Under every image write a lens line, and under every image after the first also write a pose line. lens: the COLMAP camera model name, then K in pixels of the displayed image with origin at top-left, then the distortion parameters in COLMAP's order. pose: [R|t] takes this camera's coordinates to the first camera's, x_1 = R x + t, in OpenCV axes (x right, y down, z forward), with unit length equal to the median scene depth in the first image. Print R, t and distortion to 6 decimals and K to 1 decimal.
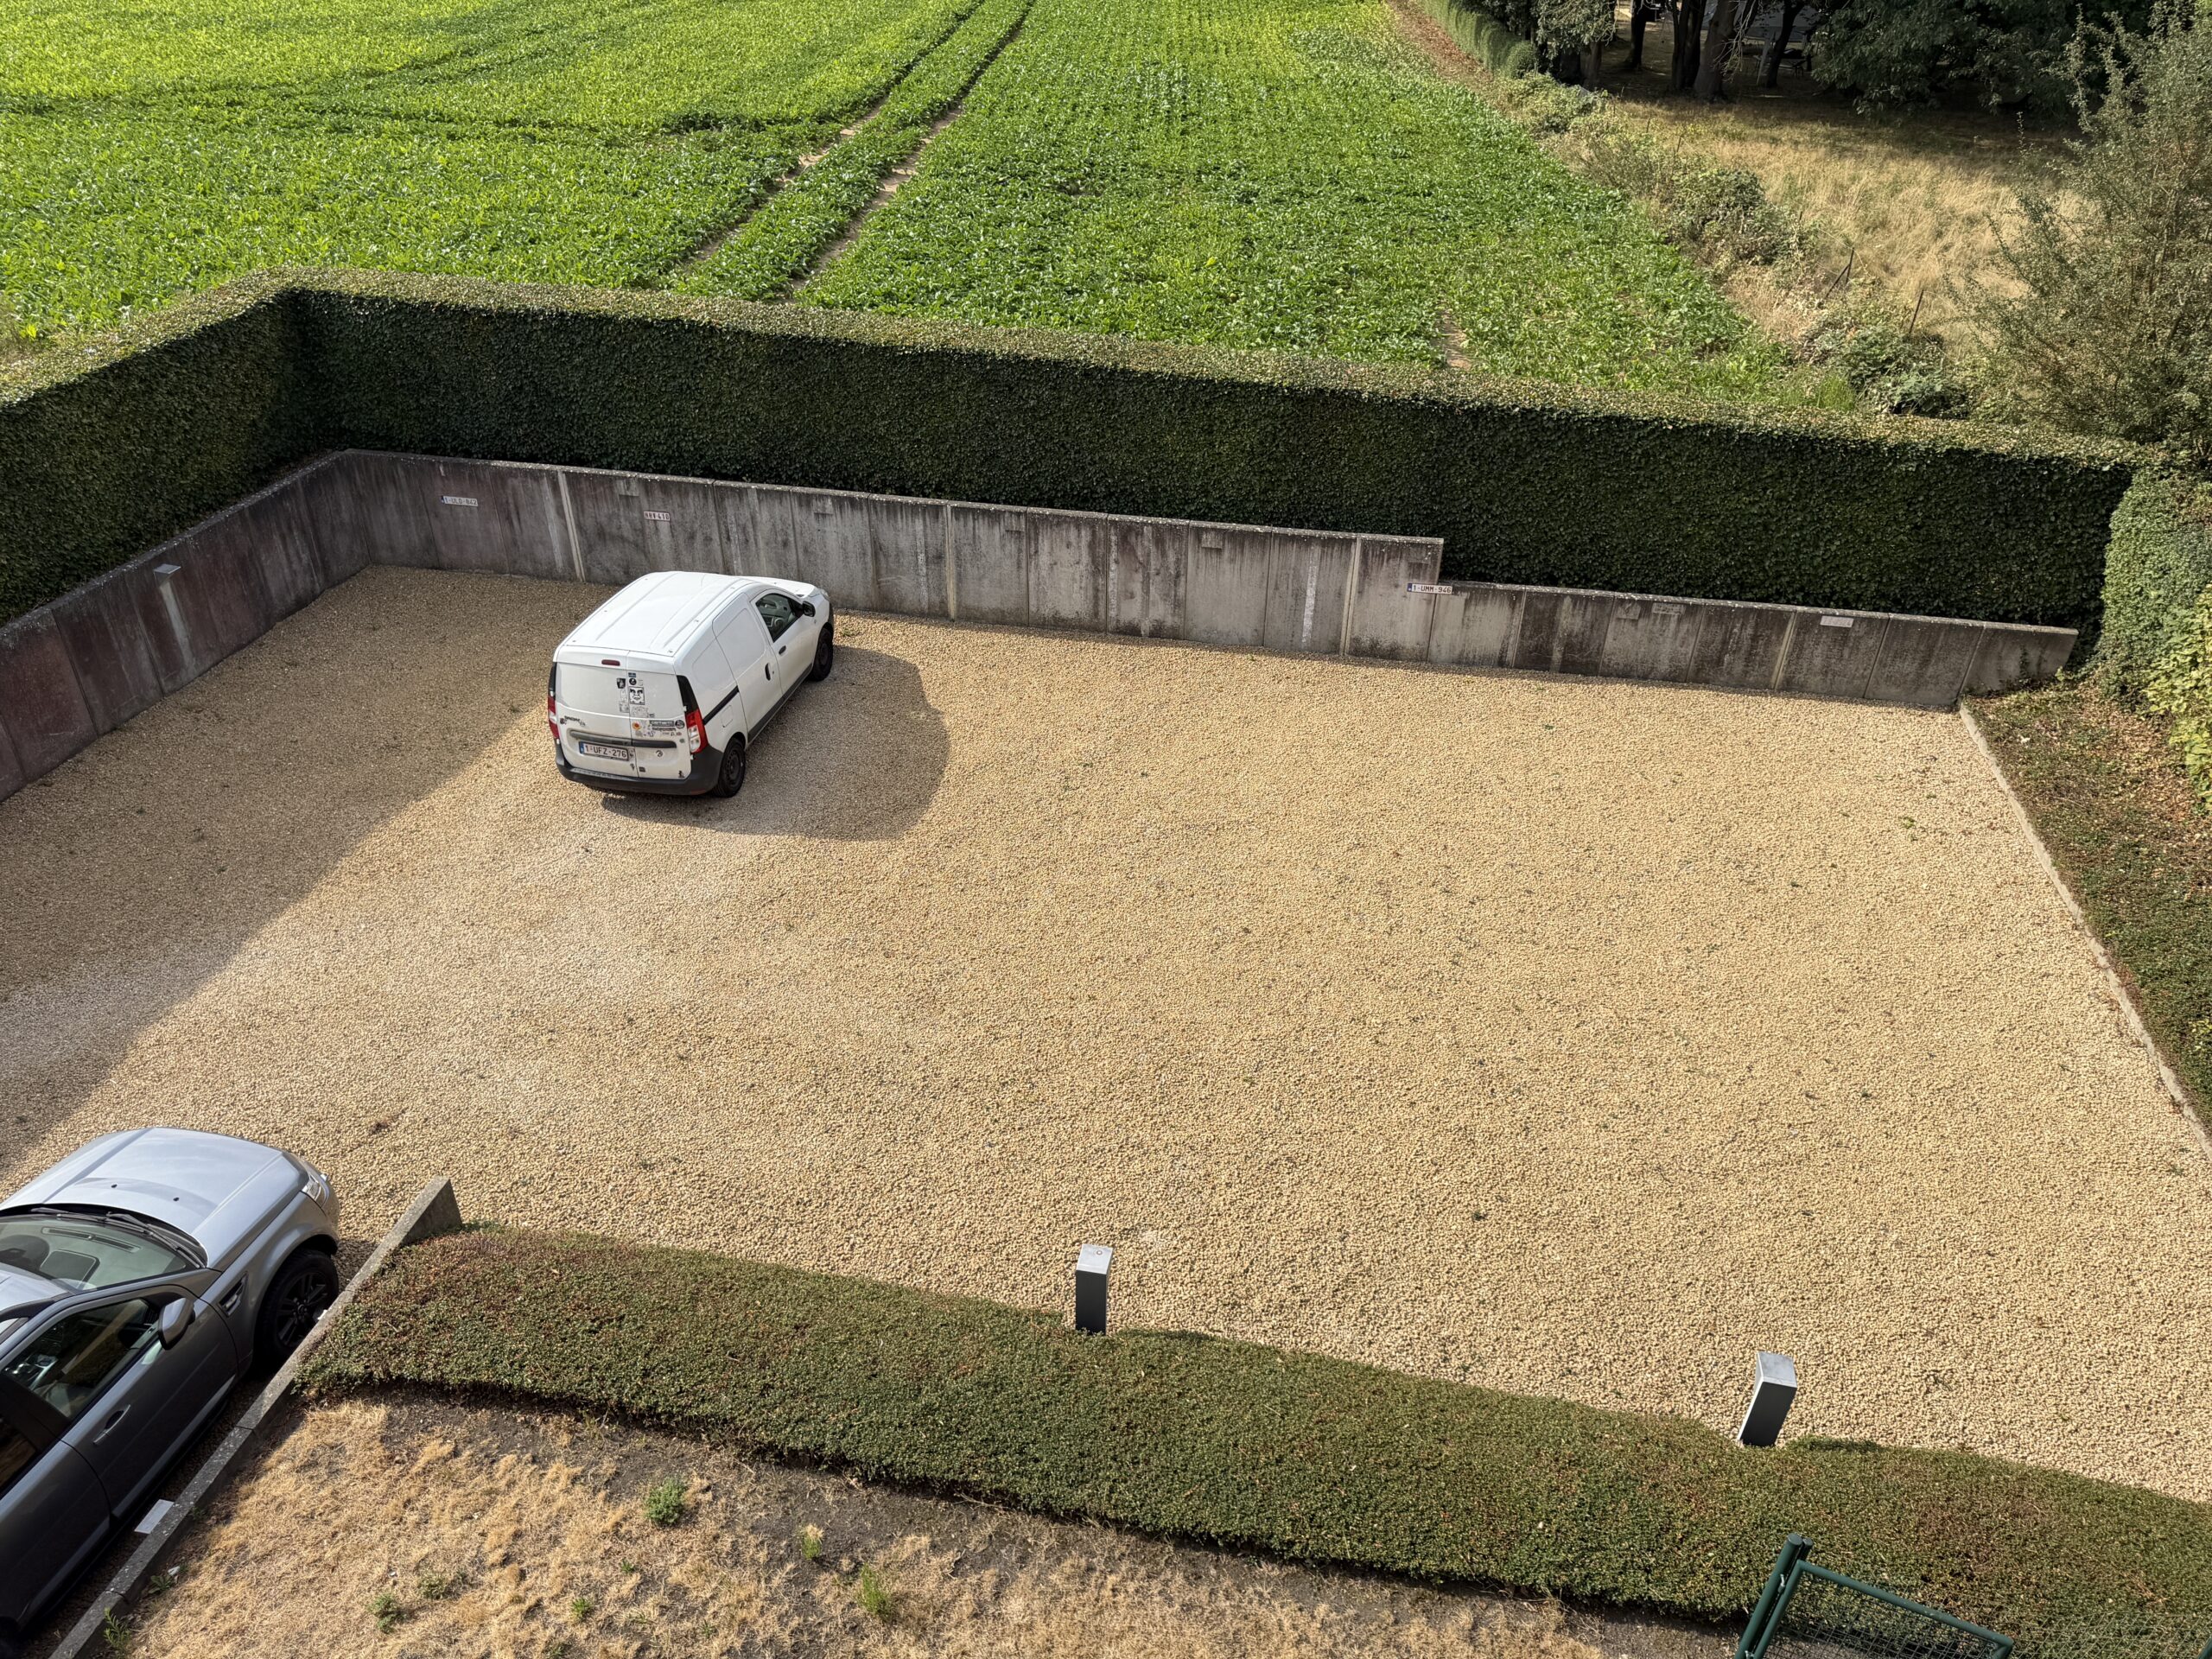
lens RADIAL K [[1579.9, 0, 1123.4], [0, 1579.9, 852.0], [0, 0, 1]] dist [0.026849, -0.035801]
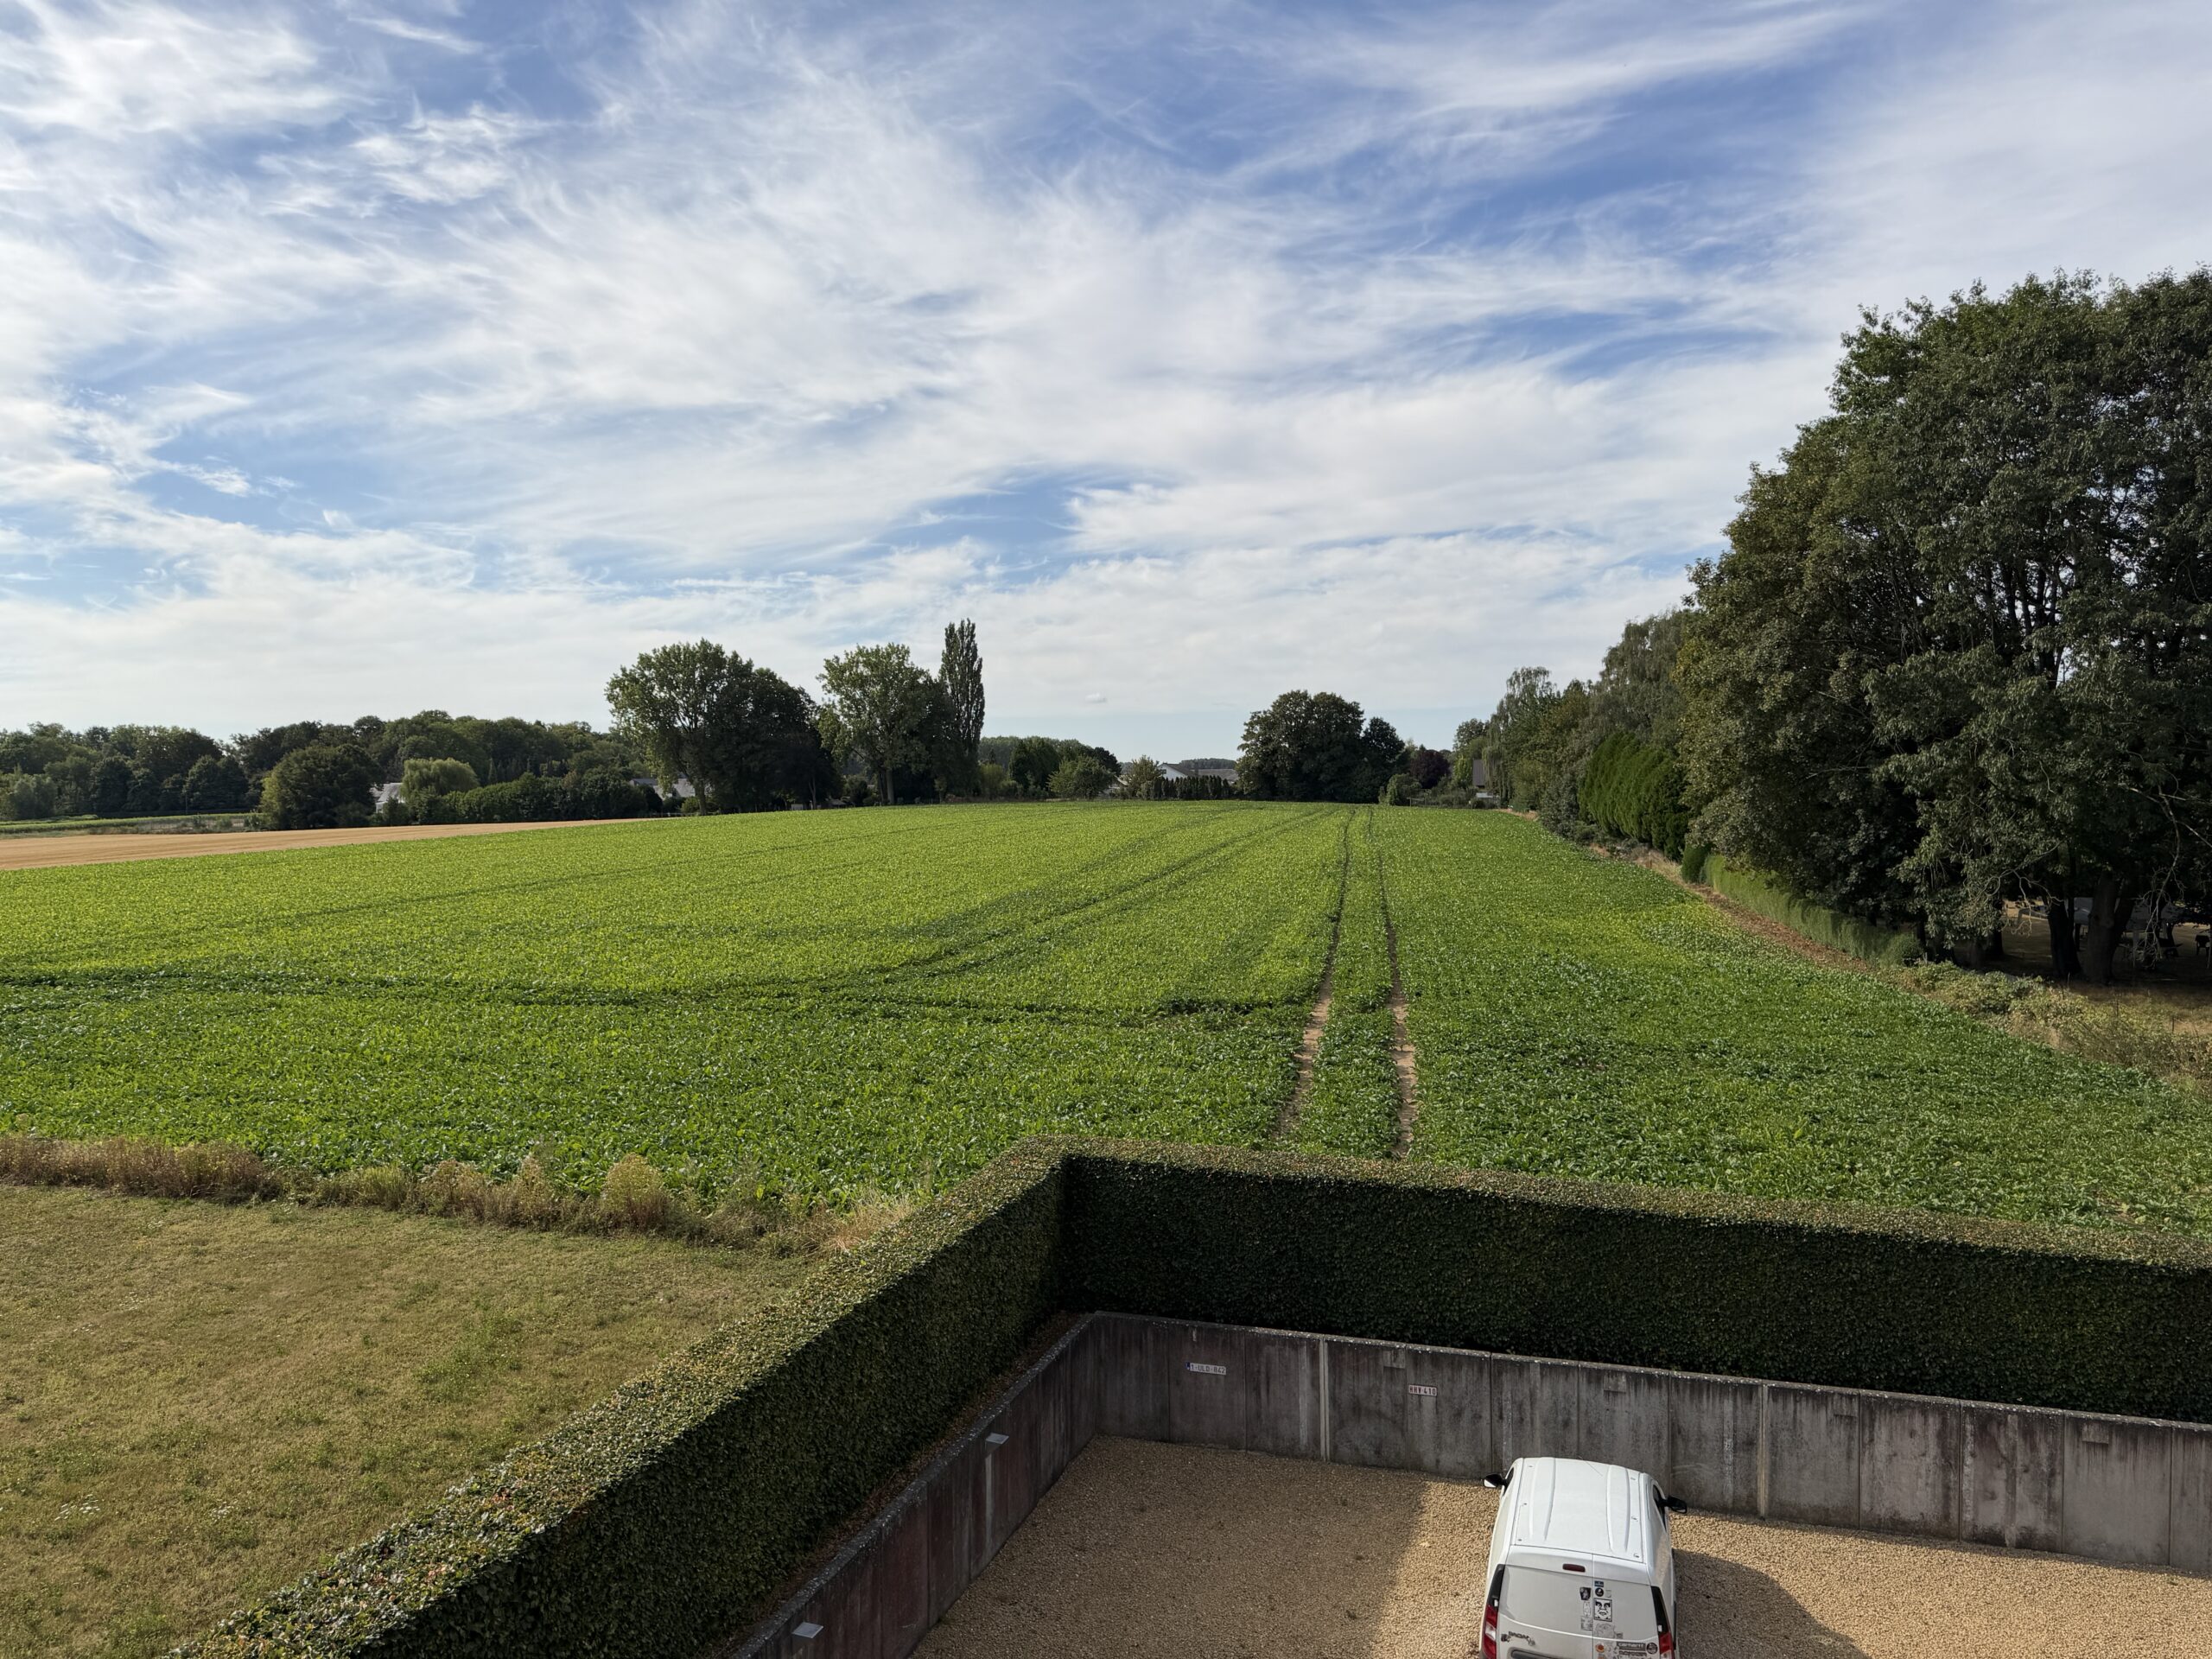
lens RADIAL K [[1579.9, 0, 1131.6], [0, 1579.9, 803.0], [0, 0, 1]] dist [0.026849, -0.035801]
pose [[0.993031, -0.019744, -0.116187, -0.357192], [-0.044590, 0.849635, -0.525483, -0.002498], [0.109092, 0.527002, 0.842834, -0.011144]]
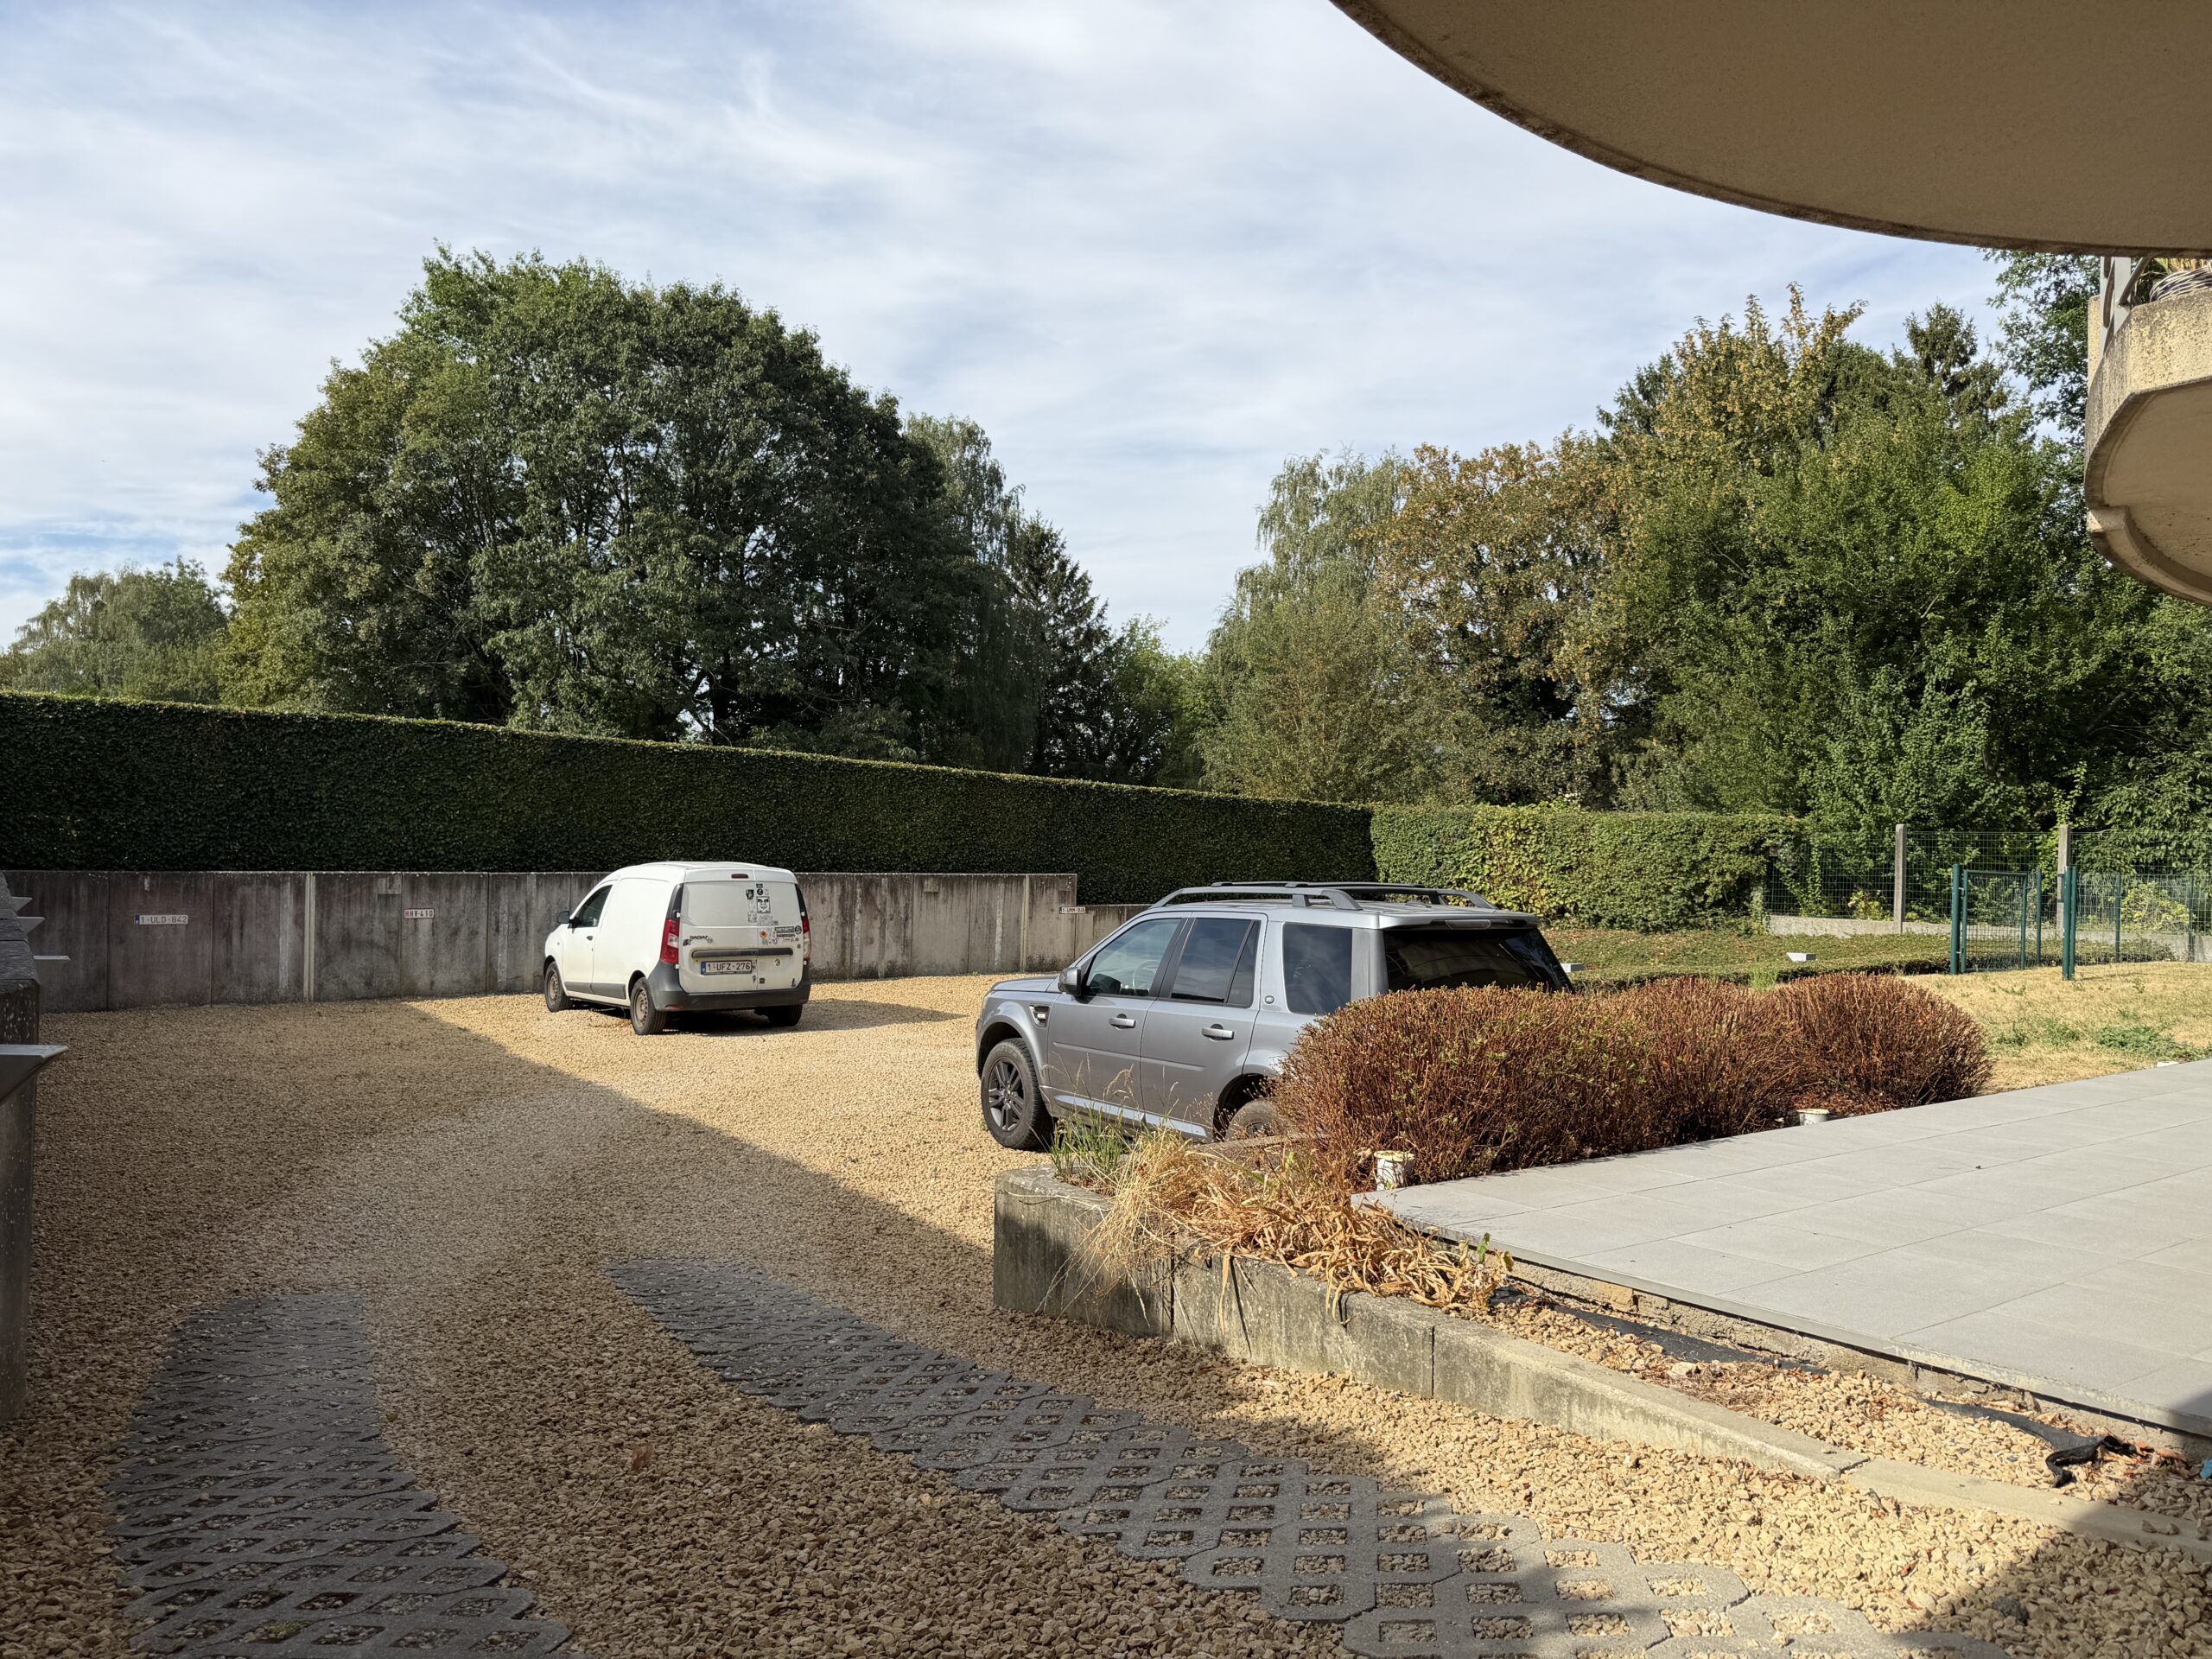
lens RADIAL K [[1579.9, 0, 1094.4], [0, 1579.9, 833.3], [0, 0, 1]] dist [0.026849, -0.035801]
pose [[0.684283, 0.005851, 0.729193, -0.729583], [0.390964, 0.841157, -0.373635, 0.272015], [-0.615552, 0.540760, 0.573302, 0.171628]]
